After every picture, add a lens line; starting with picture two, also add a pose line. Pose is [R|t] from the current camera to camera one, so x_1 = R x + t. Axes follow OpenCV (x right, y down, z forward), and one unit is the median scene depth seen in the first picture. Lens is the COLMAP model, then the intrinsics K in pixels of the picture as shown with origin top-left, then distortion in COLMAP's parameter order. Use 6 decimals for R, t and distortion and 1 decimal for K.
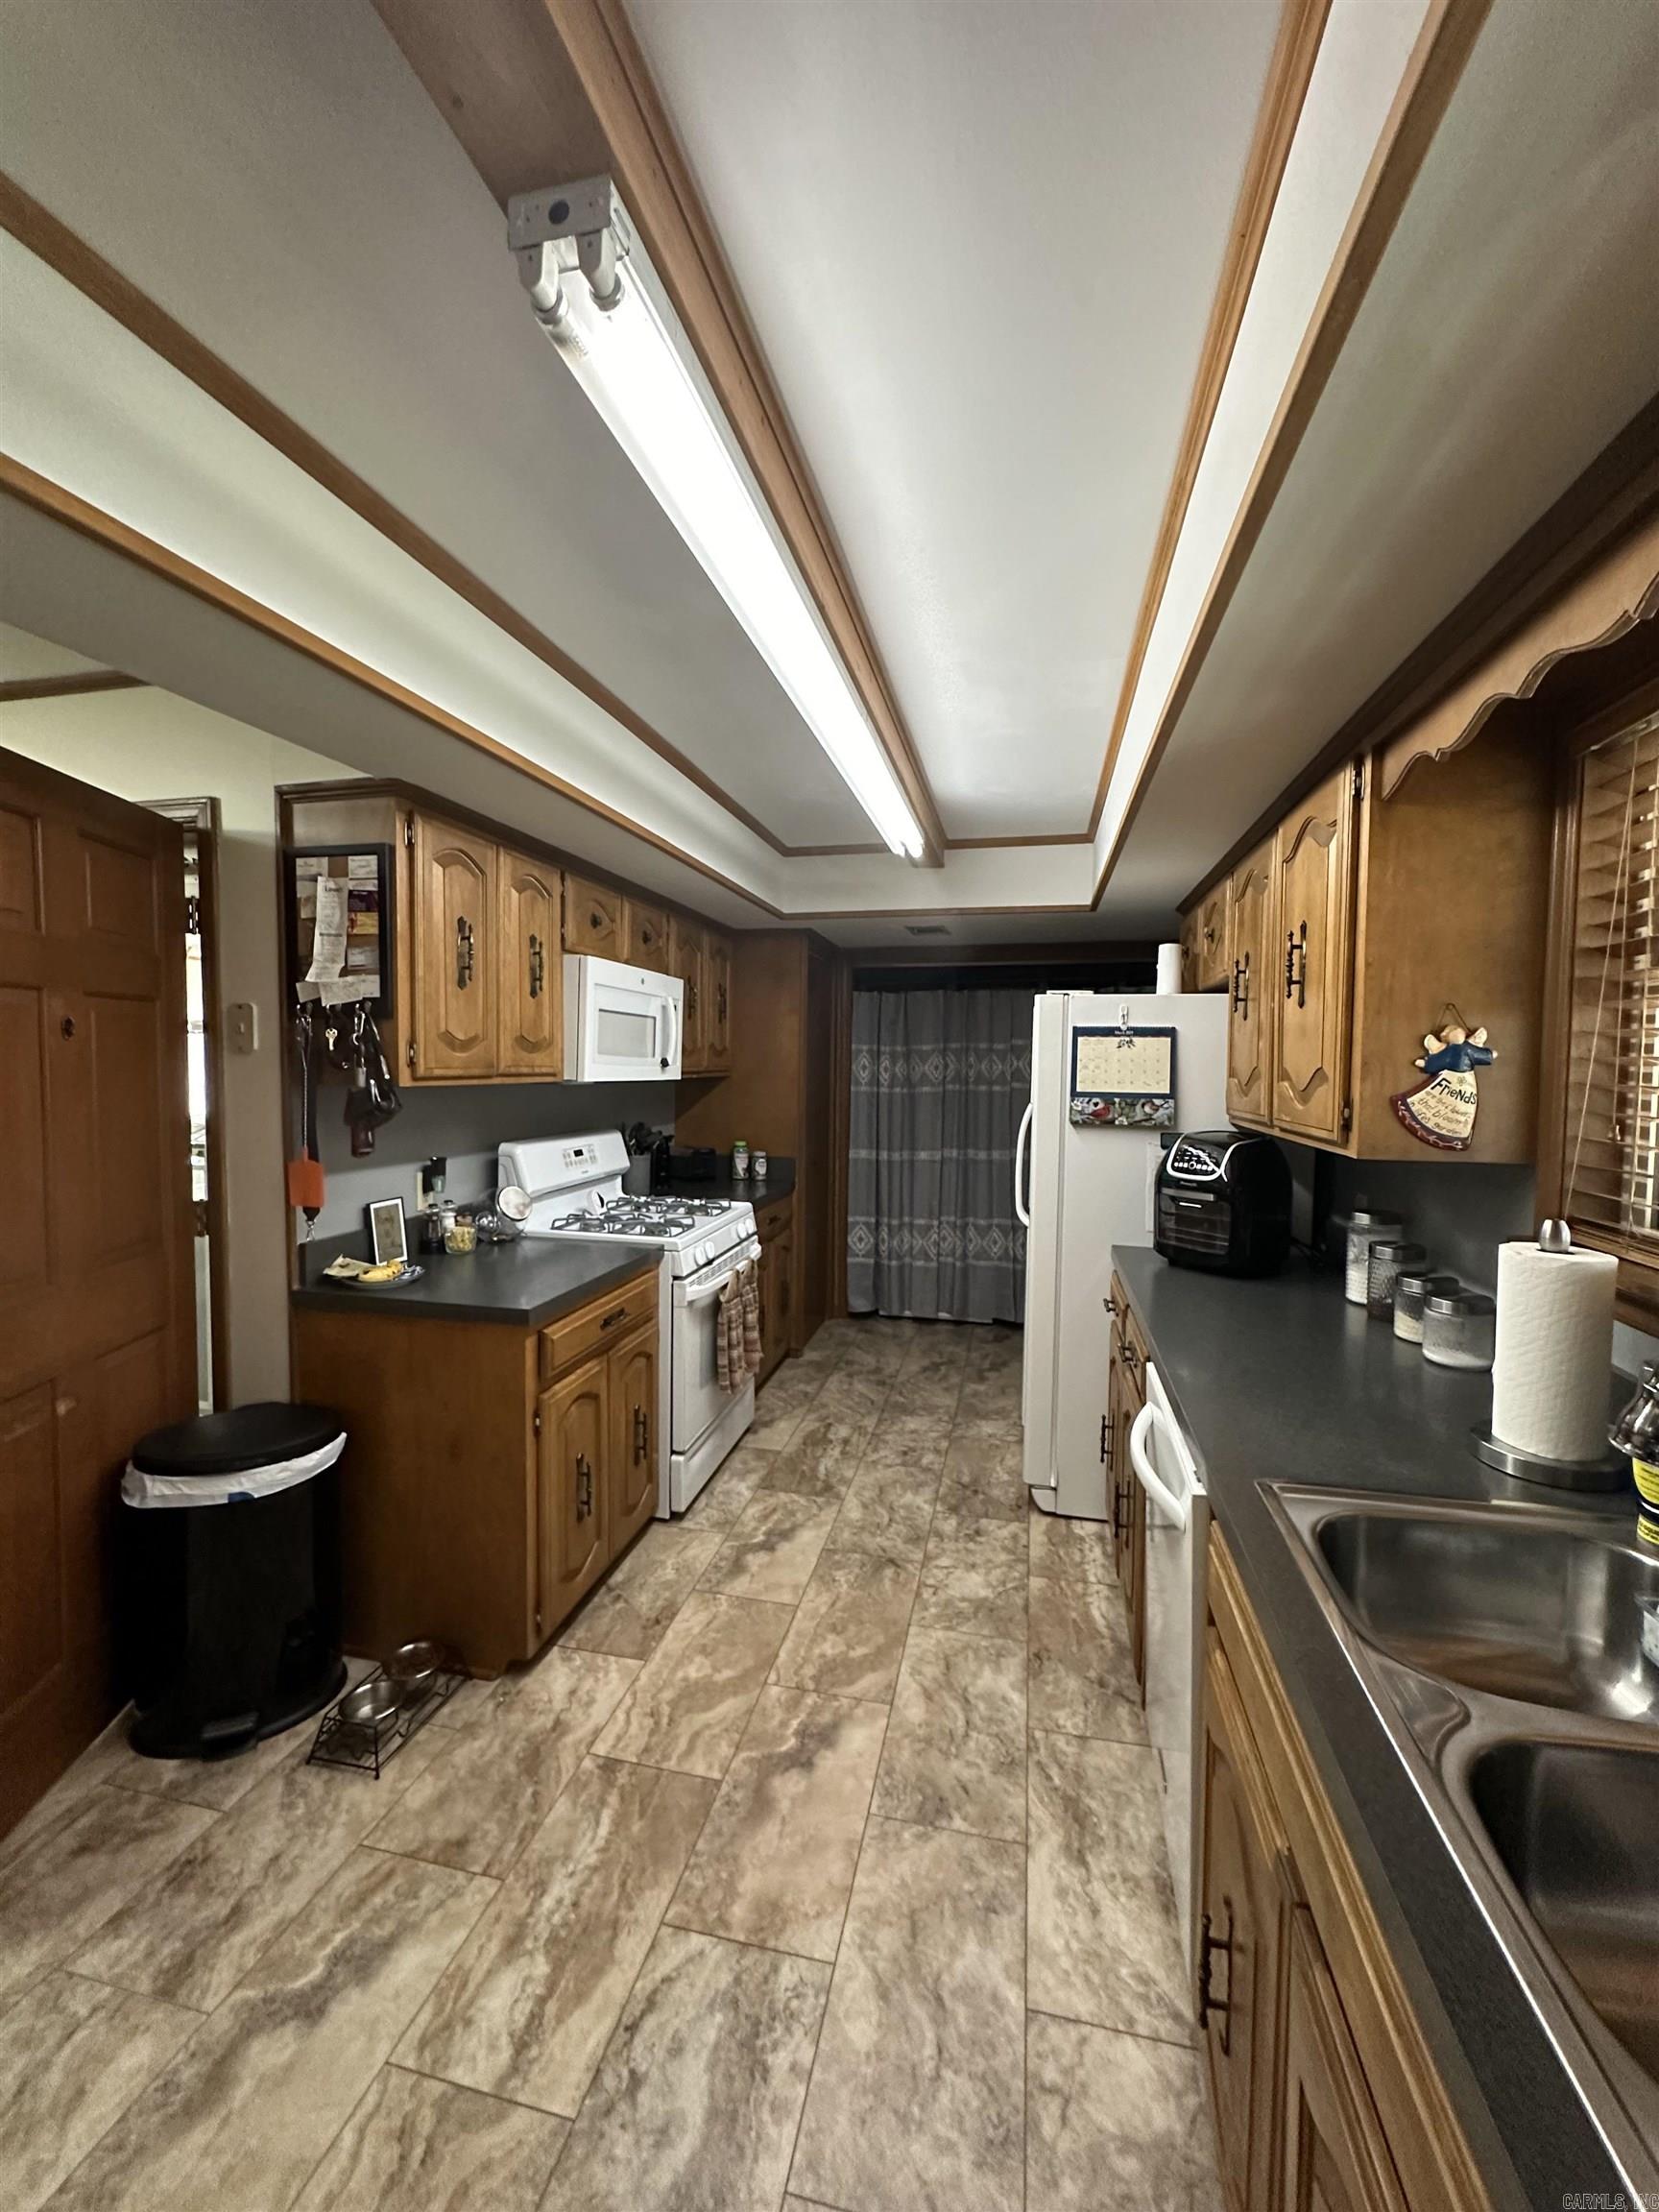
lens RADIAL K [[881.7, 0, 831.7], [0, 881.7, 1105.0], [0, 0, 1]] dist [-0.004631, 0.001512]
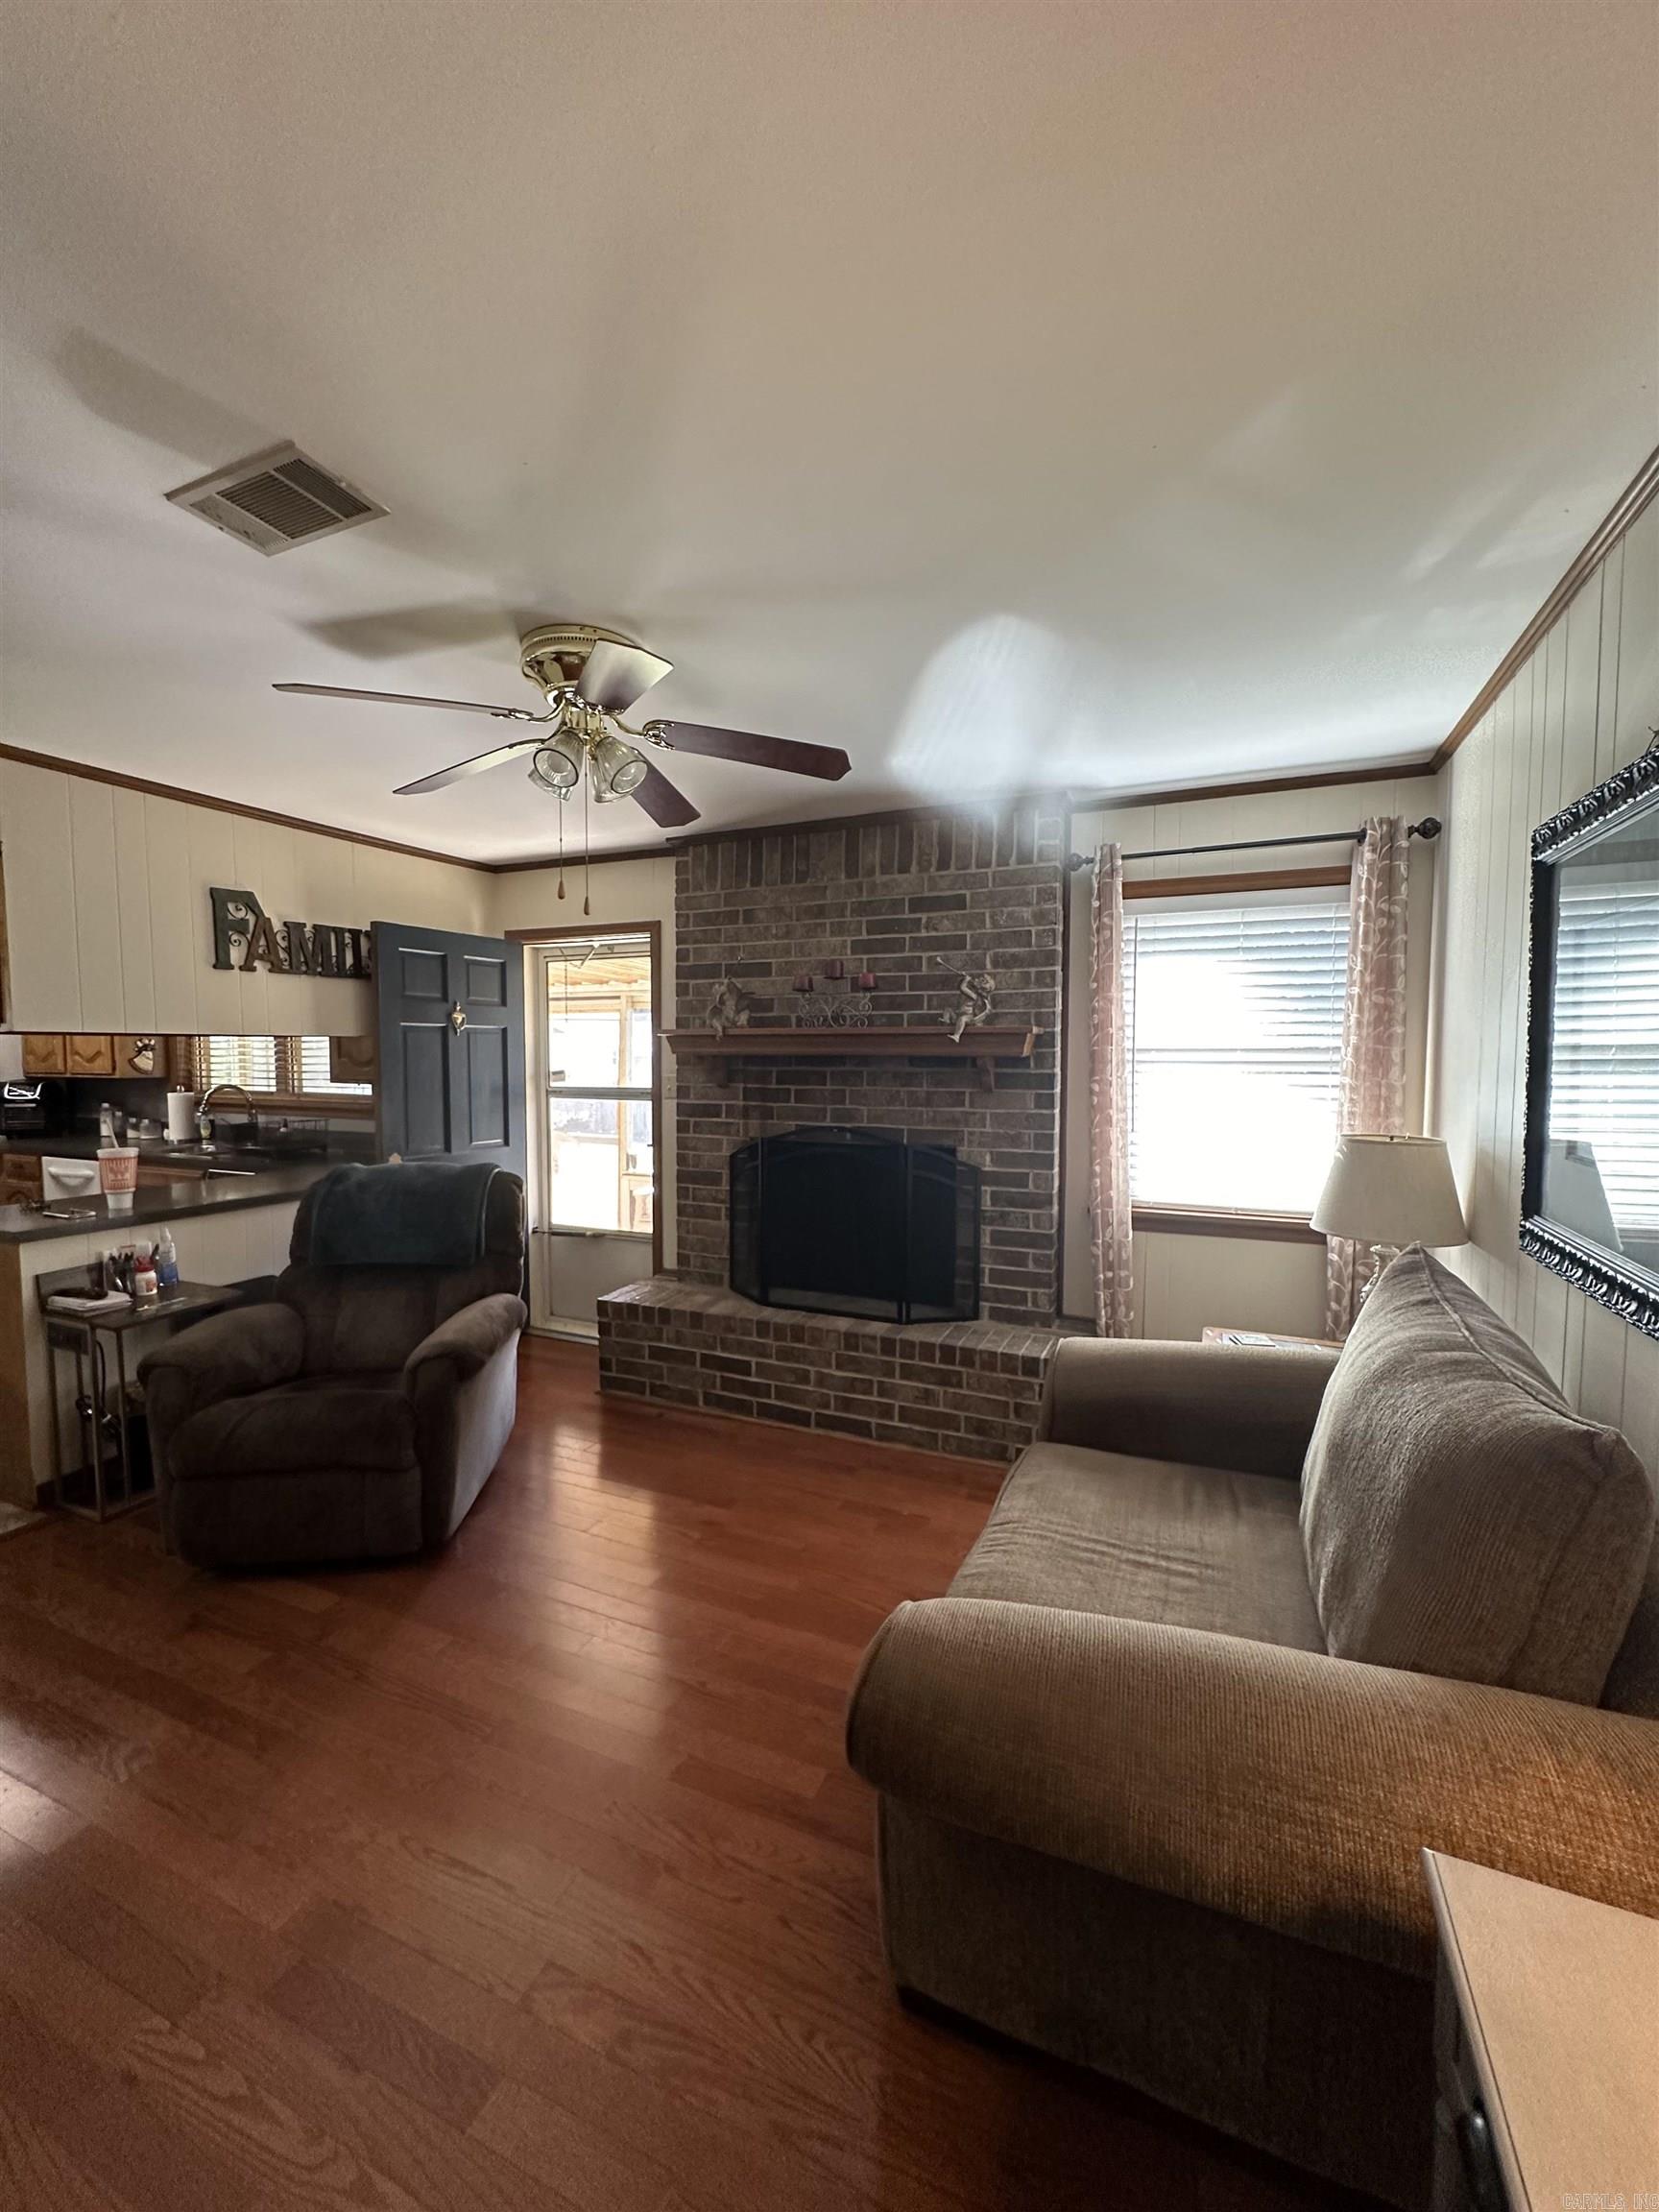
lens RADIAL K [[881.7, 0, 834.2], [0, 881.7, 1105.5], [0, 0, 1]] dist [-0.004631, 0.001512]
pose [[0.183955, -0.062305, 0.980958, -1.793335], [0.044305, 0.997500, 0.055047, 0.083517], [-0.981936, 0.033336, 0.186255, -1.873054]]
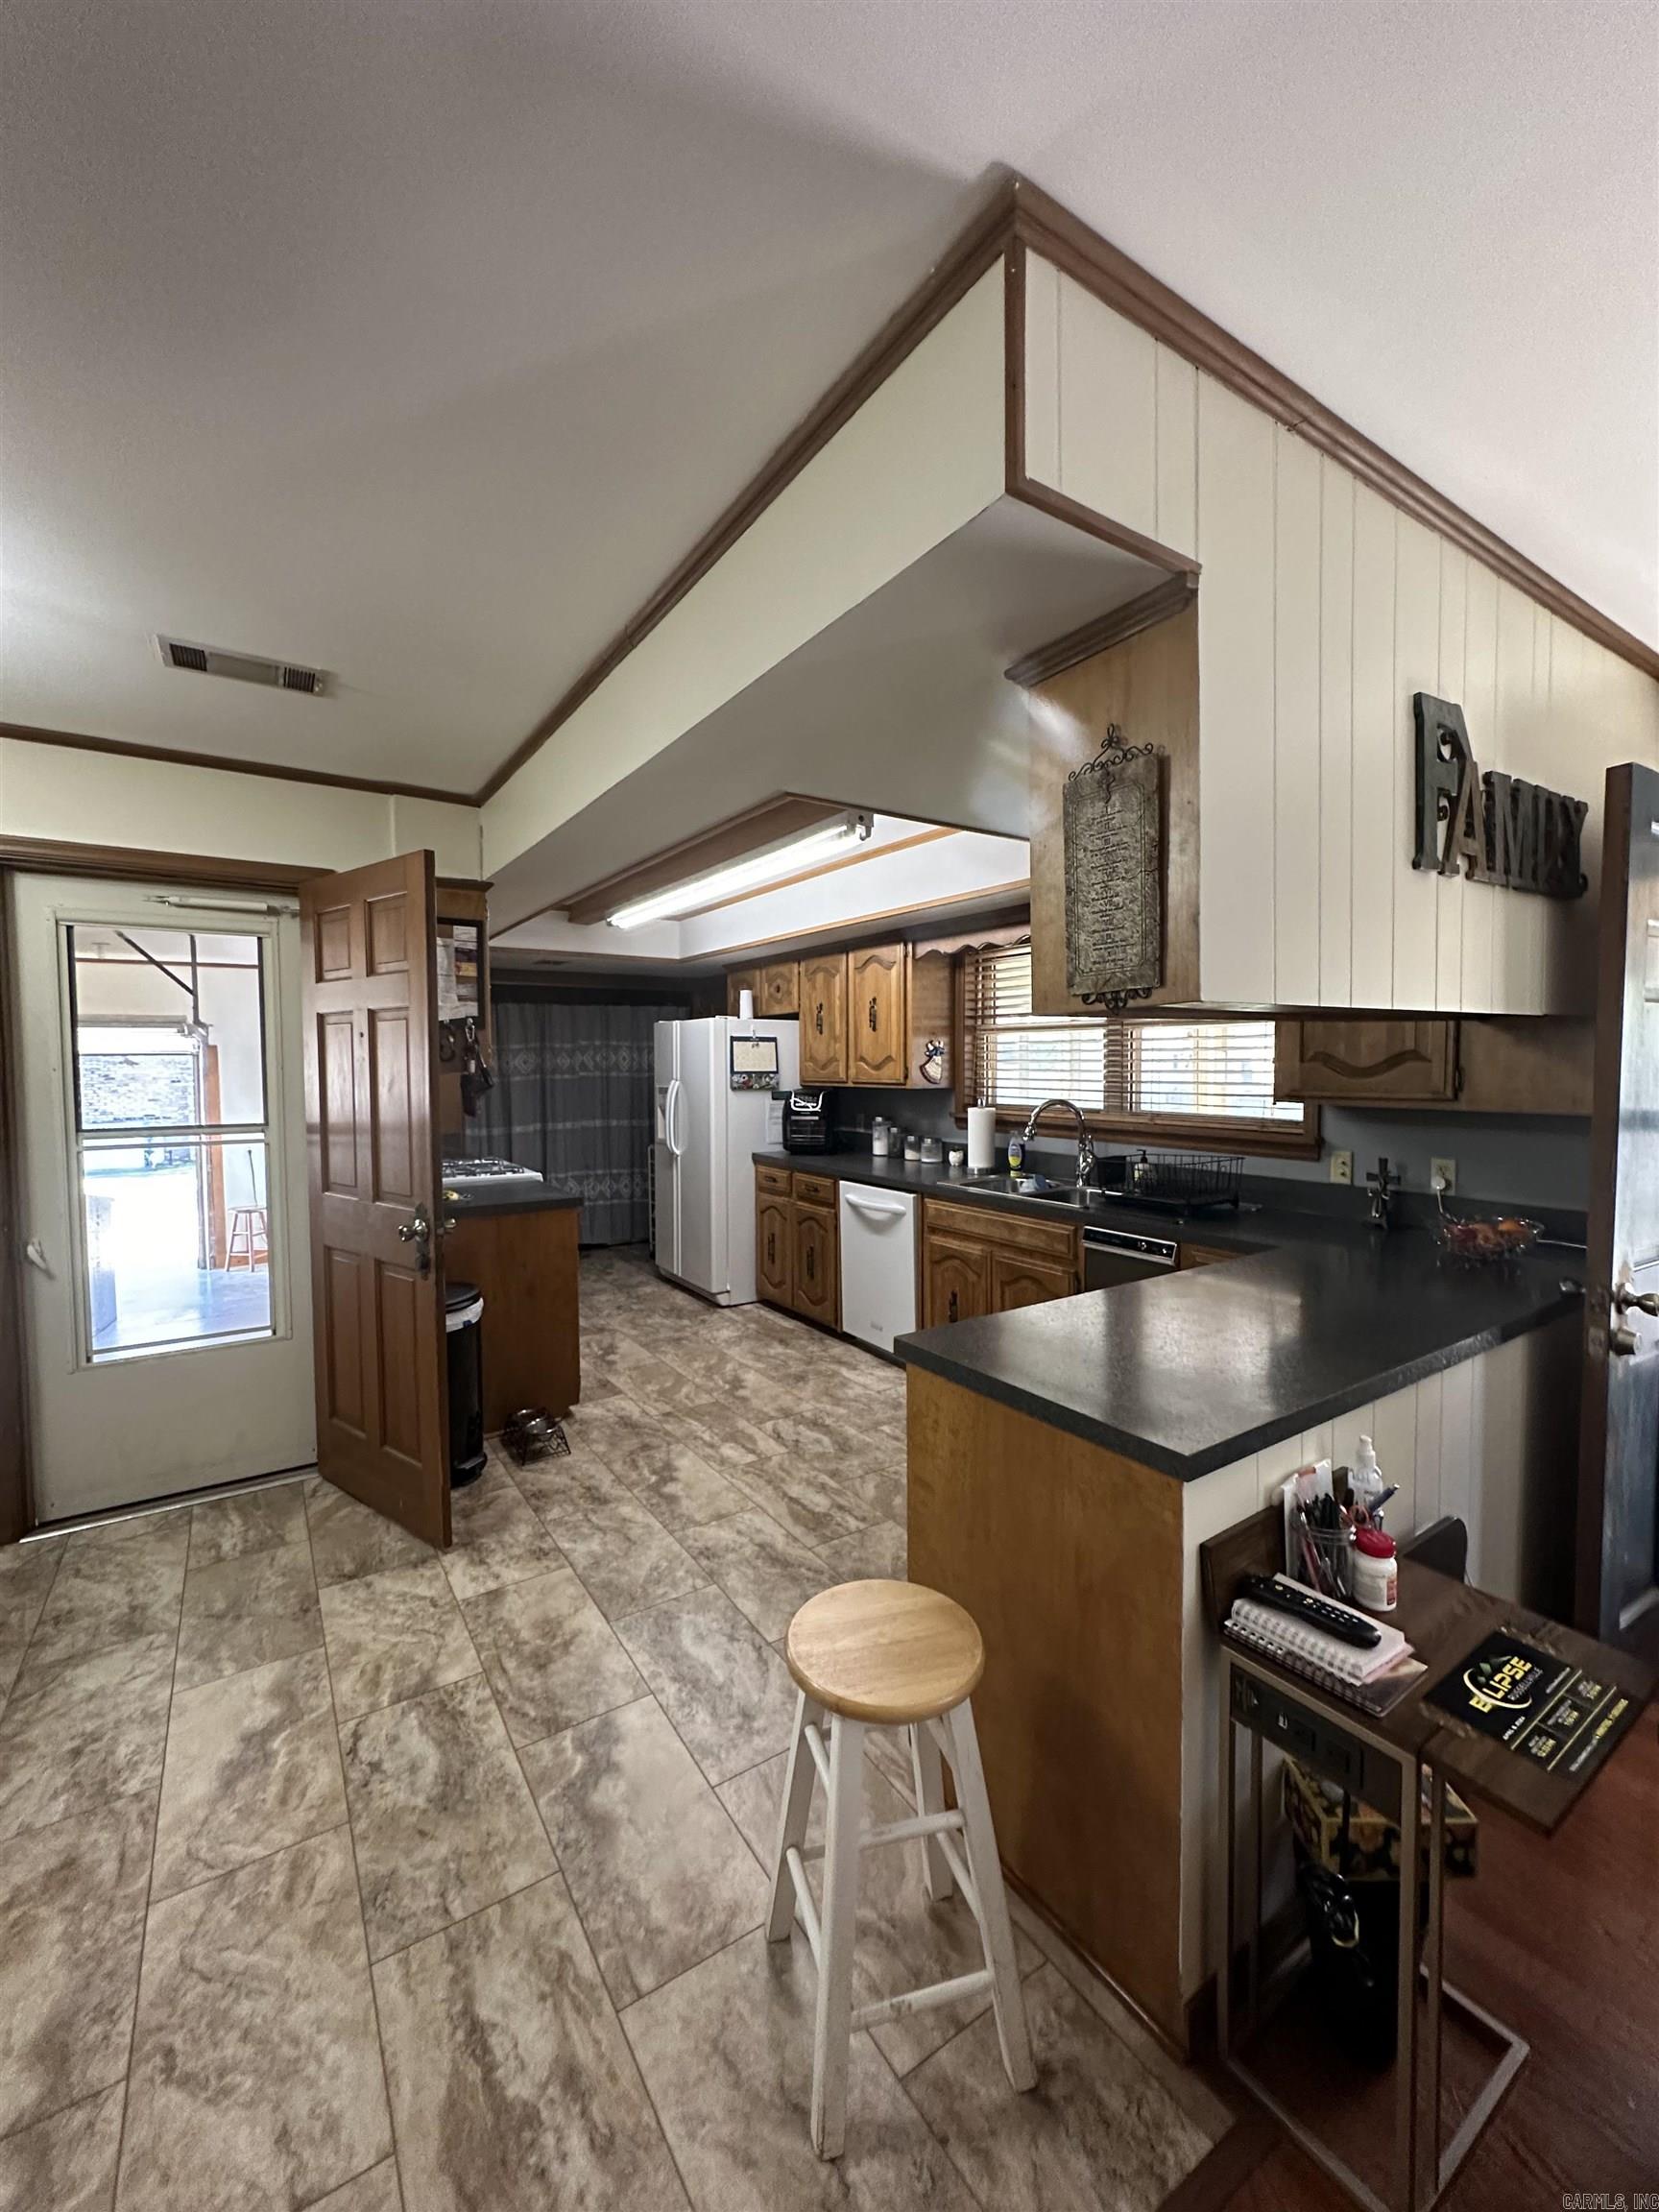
lens RADIAL K [[881.7, 0, 829.7], [0, 881.7, 1105.2], [0, 0, 1]] dist [-0.004631, 0.001512]
pose [[0.690168, -0.047414, 0.722094, -1.285132], [0.045087, 0.998730, 0.022485, 0.032780], [-0.722244, 0.017039, 0.691429, -0.585358]]
